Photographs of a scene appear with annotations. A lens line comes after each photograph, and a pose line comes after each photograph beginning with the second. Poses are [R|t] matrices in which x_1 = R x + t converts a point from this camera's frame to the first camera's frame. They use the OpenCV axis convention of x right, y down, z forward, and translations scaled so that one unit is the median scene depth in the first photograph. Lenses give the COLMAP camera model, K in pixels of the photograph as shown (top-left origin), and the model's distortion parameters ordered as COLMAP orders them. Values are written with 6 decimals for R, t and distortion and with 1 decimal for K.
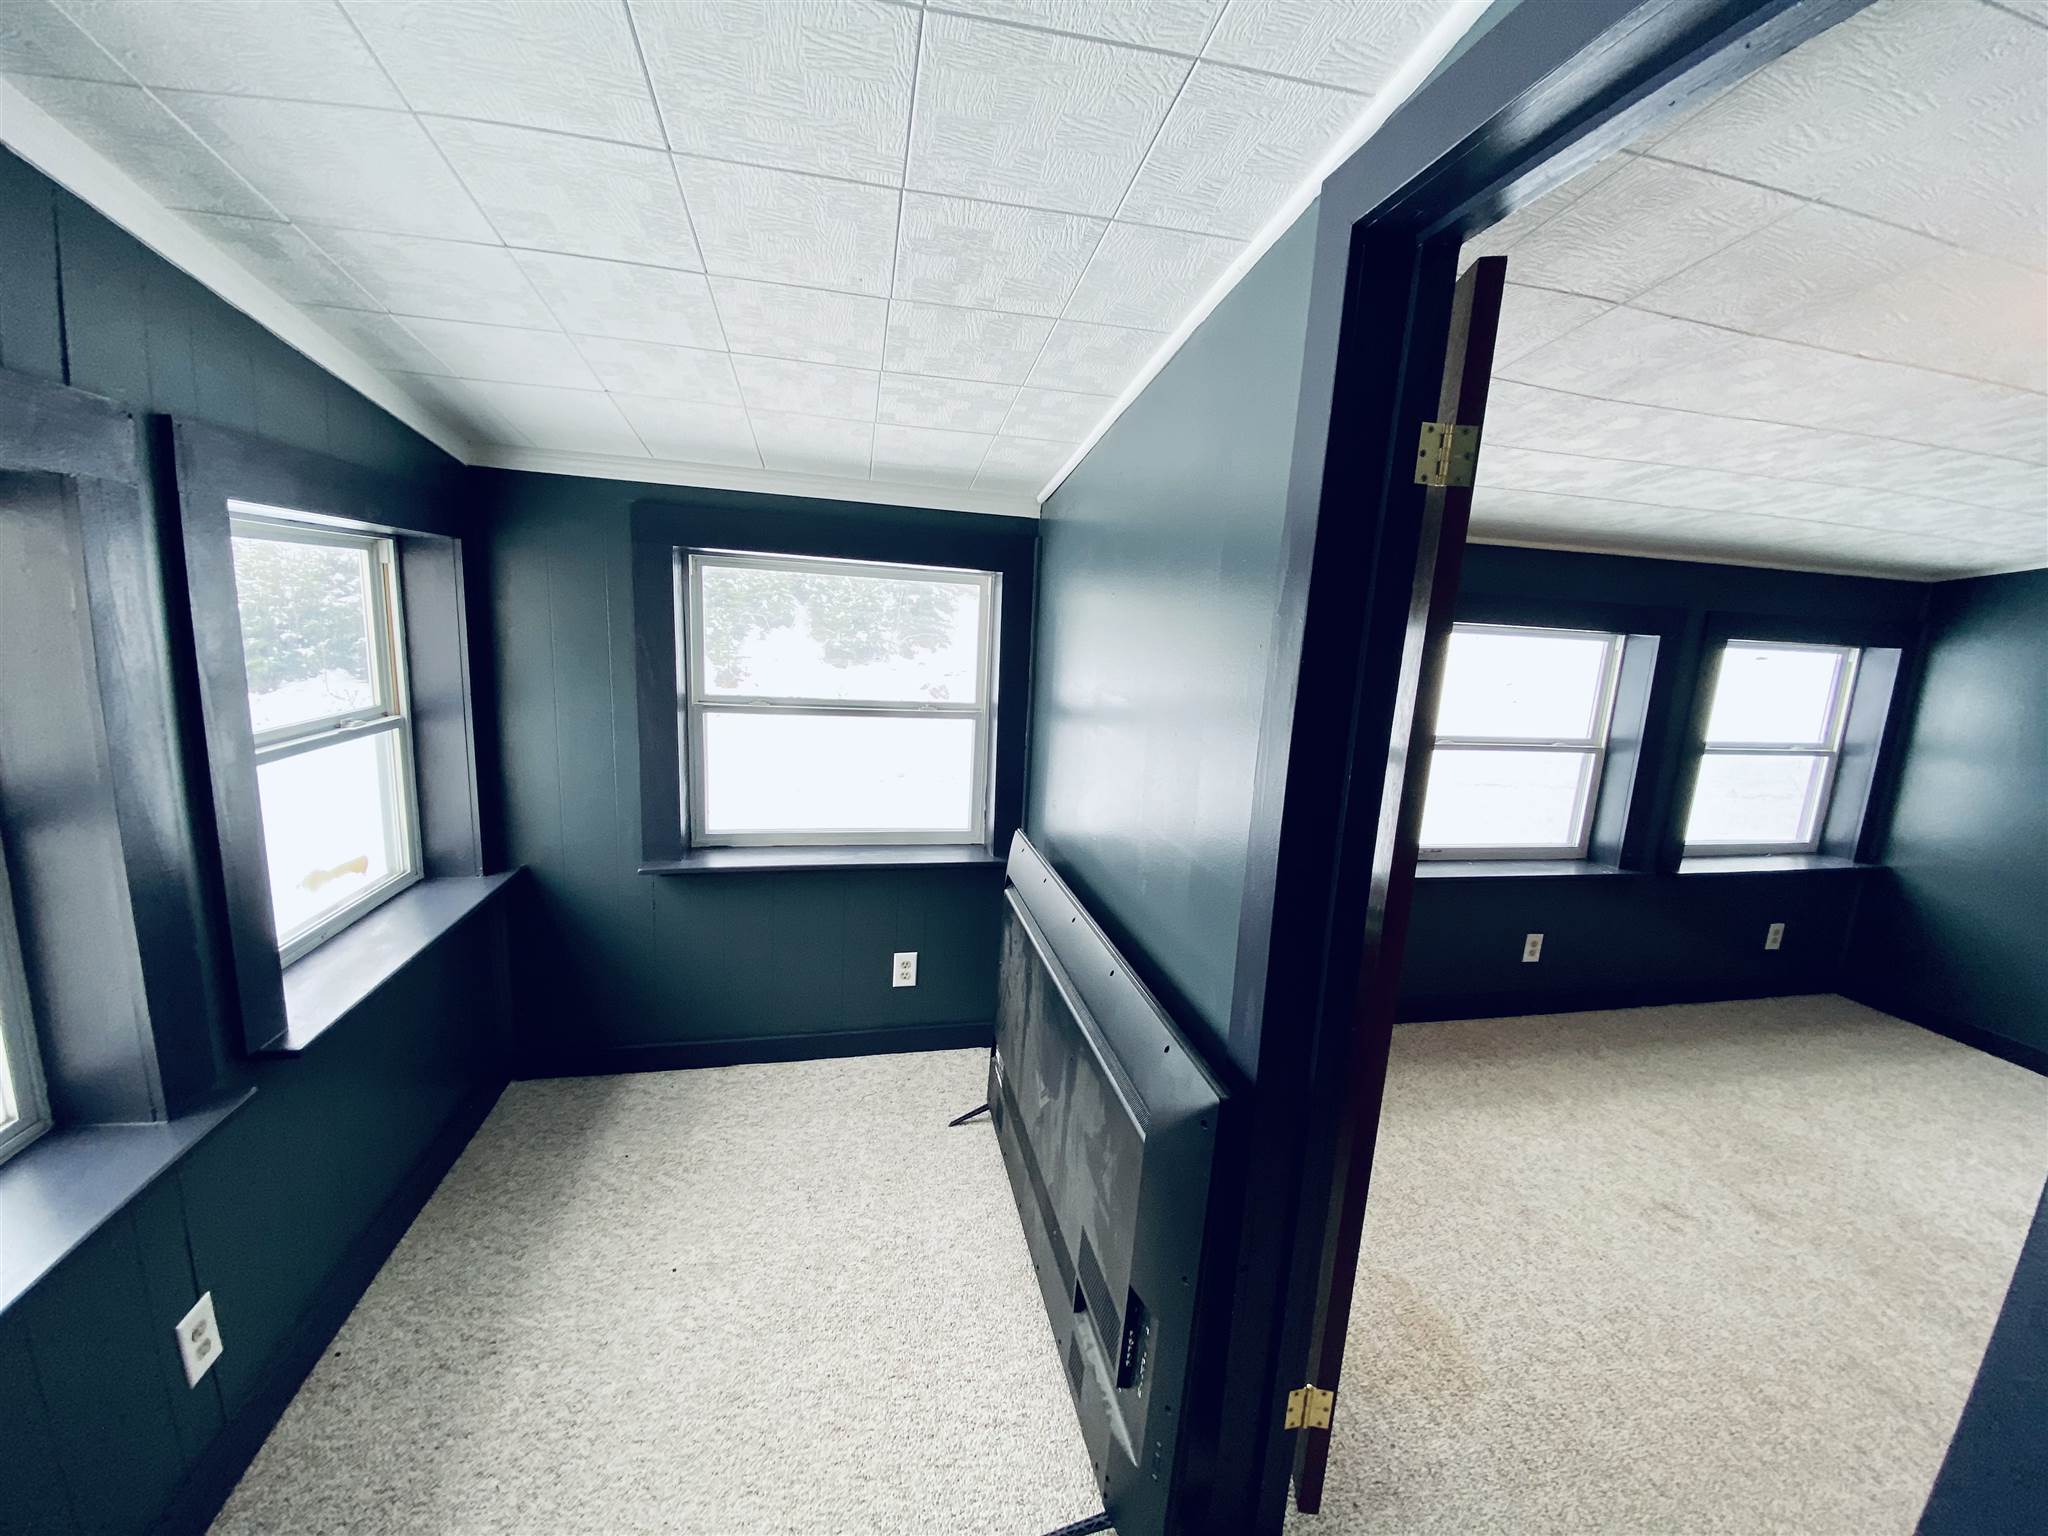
lens RADIAL K [[826.4, 0, 1026.8], [0, 826.4, 759.8], [0, 0, 1]] dist [0.008332, -0.015314]
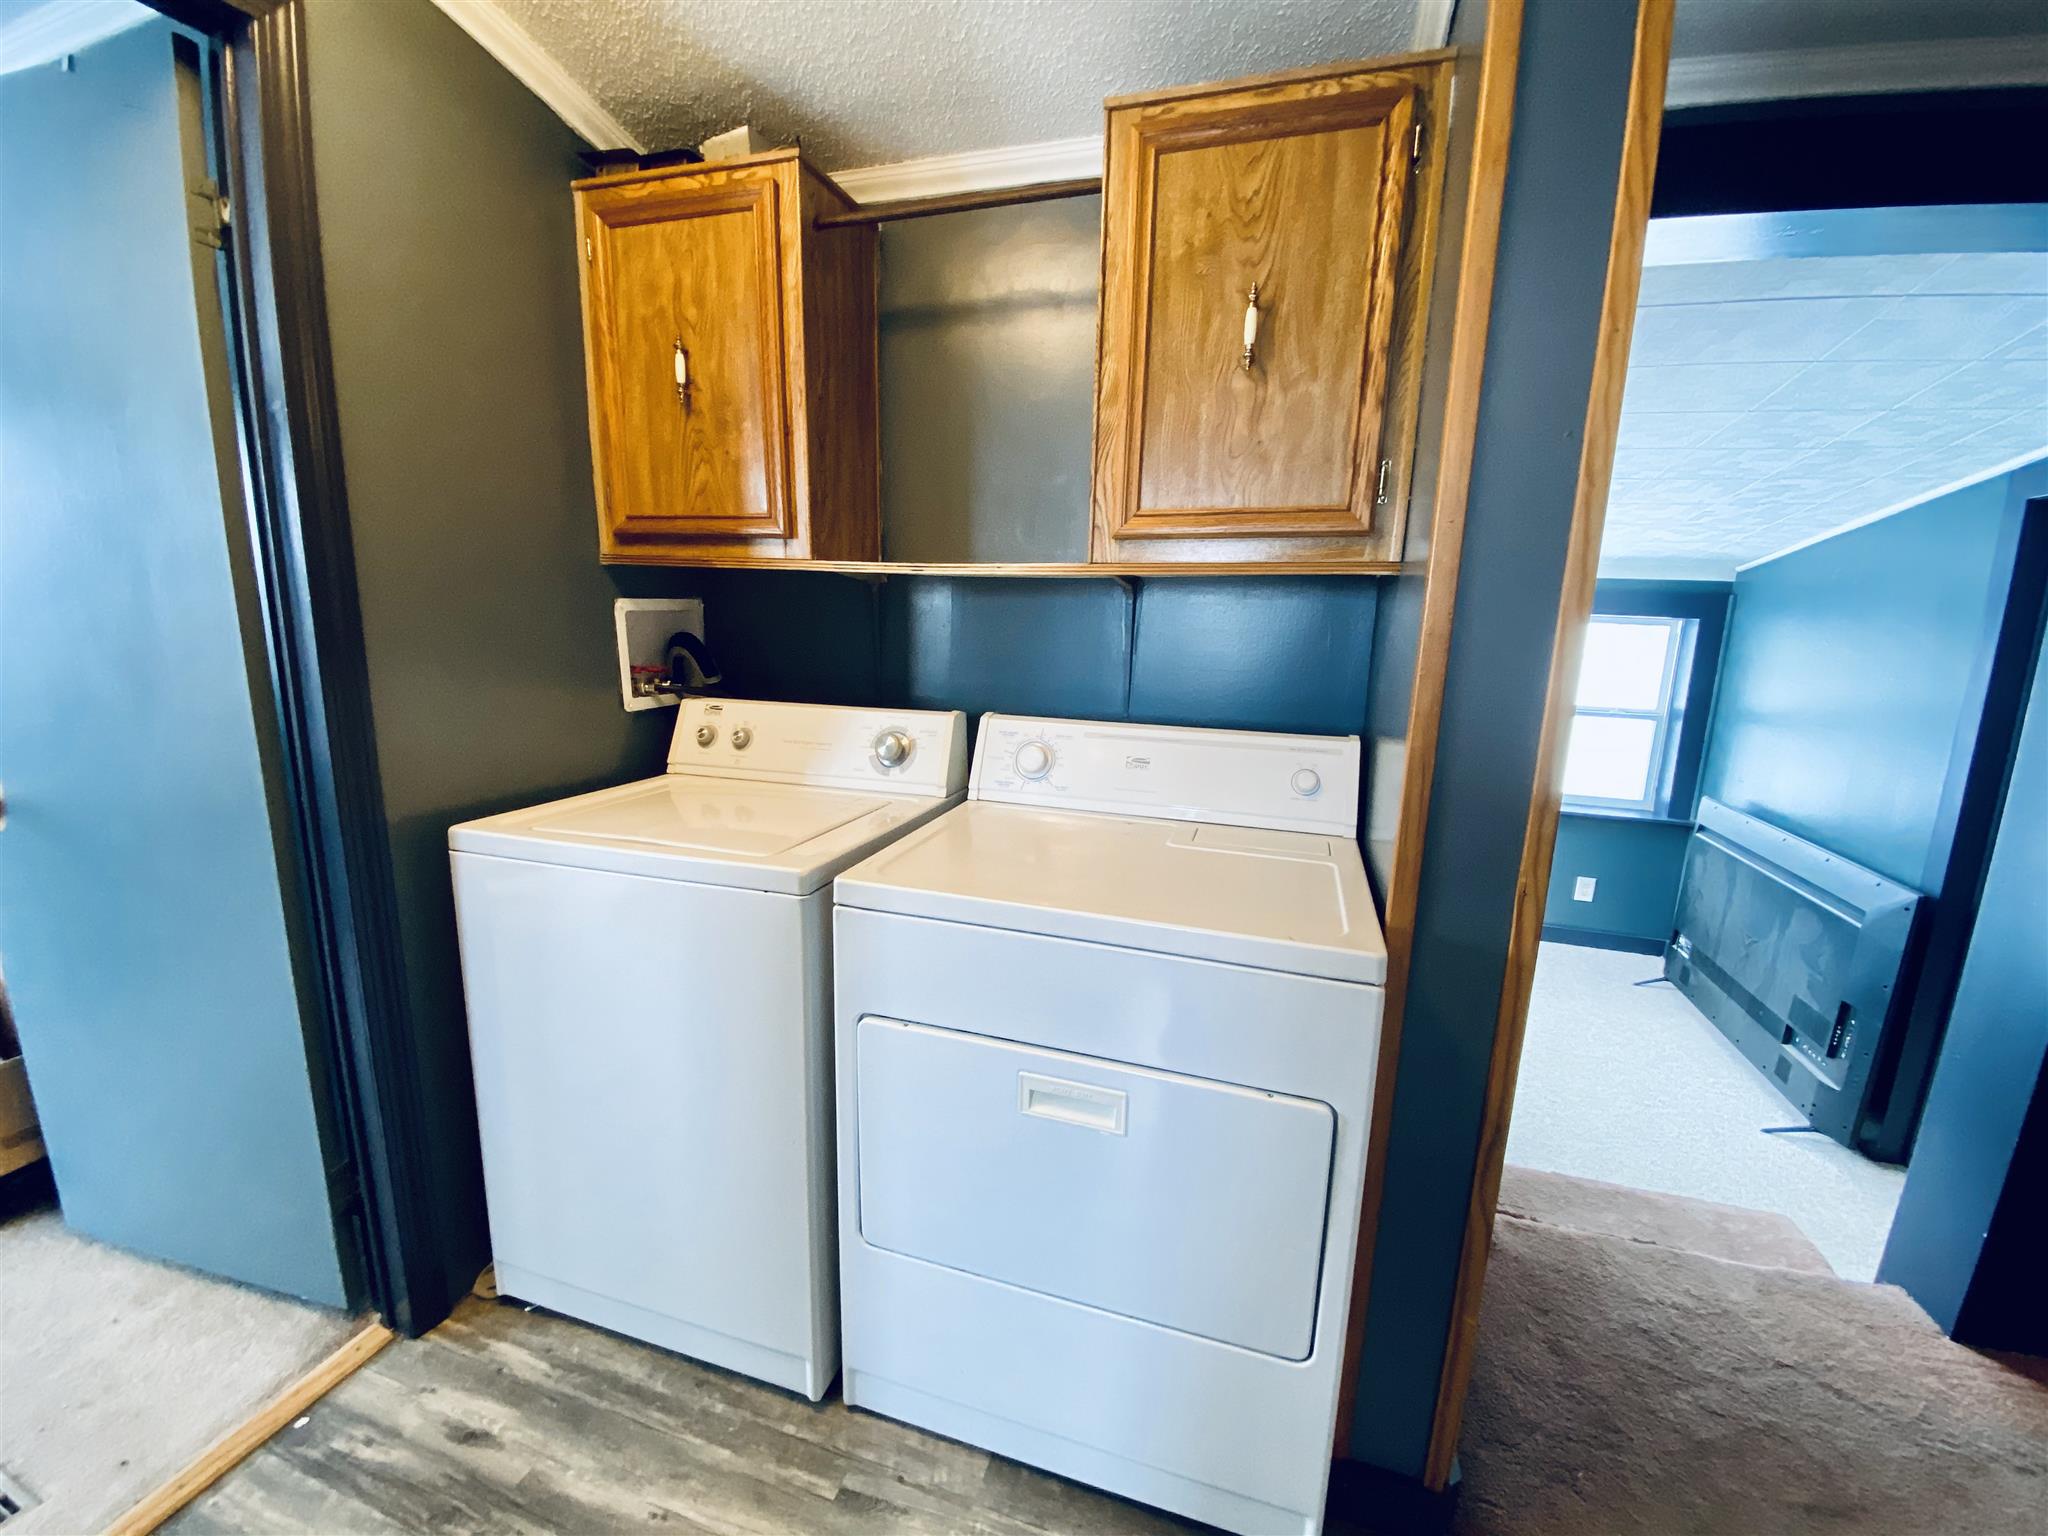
lens RADIAL K [[831.5, 0, 1046.1], [0, 831.5, 763.6], [0, 0, 1]] dist [-0.012548, -0.009027]
pose [[0.873158, 0.066292, -0.482908, -0.629151], [-0.067040, 0.997626, 0.015734, 0.158845], [0.482804, 0.018636, 0.875530, -1.613334]]
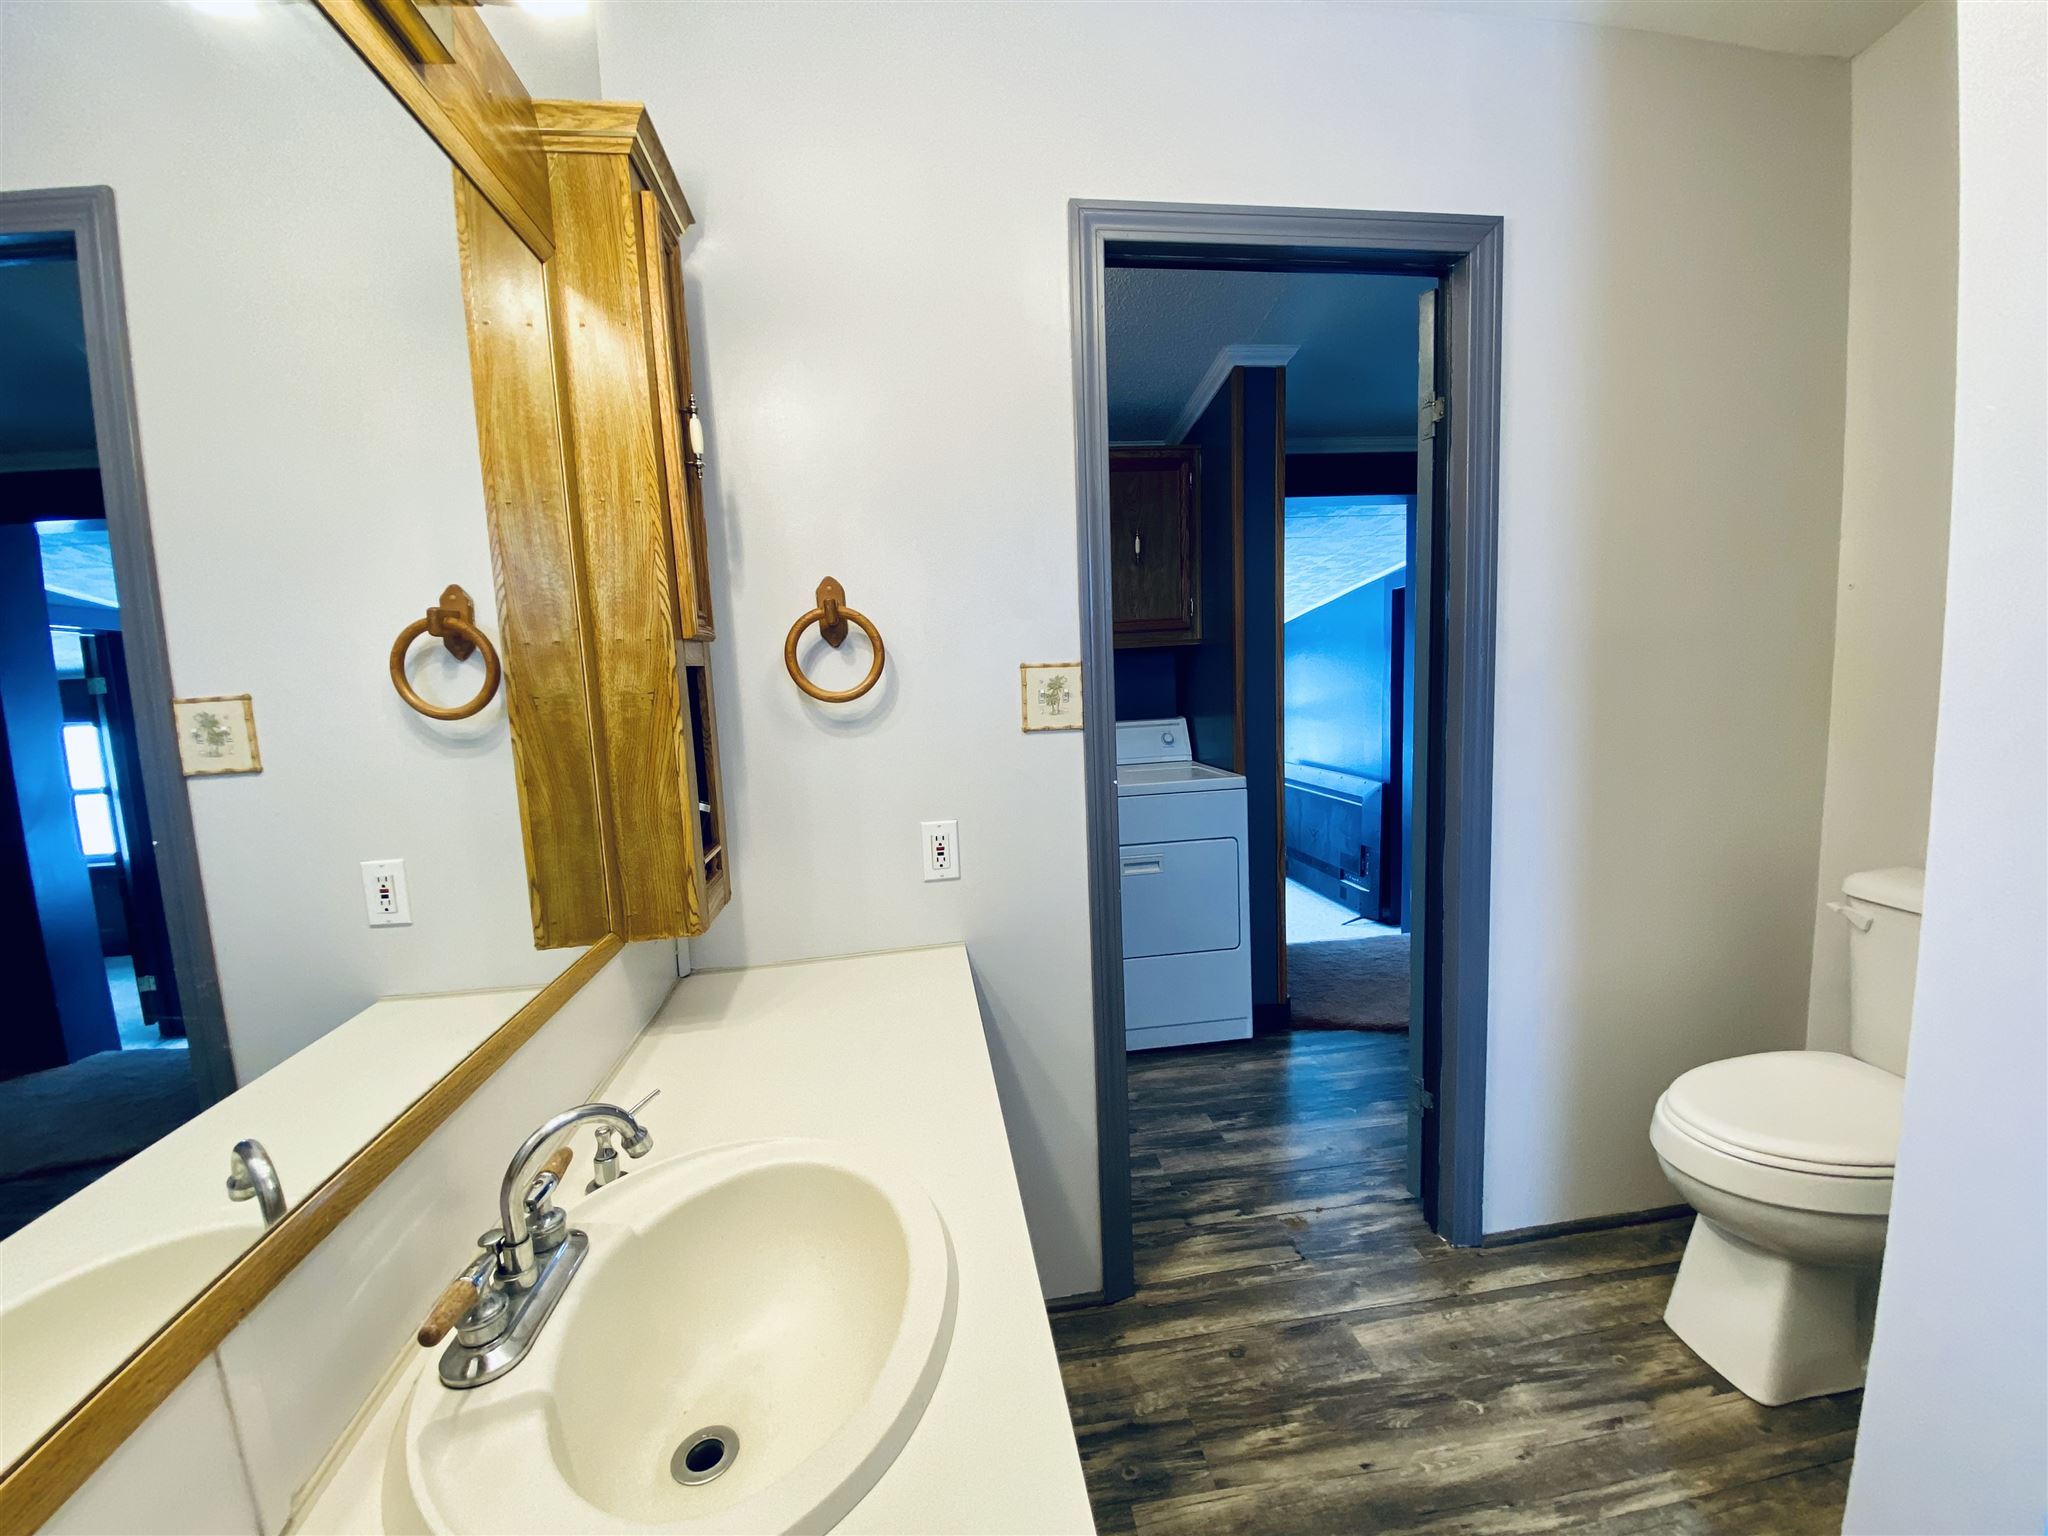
lens RADIAL K [[831.5, 0, 1046.1], [0, 831.5, 763.6], [0, 0, 1]] dist [-0.012548, -0.009027]
pose [[0.995221, -0.086696, -0.044936, -1.104093], [0.083799, 0.994503, -0.062787, 0.365398], [0.050132, 0.058721, 0.997015, -2.878374]]
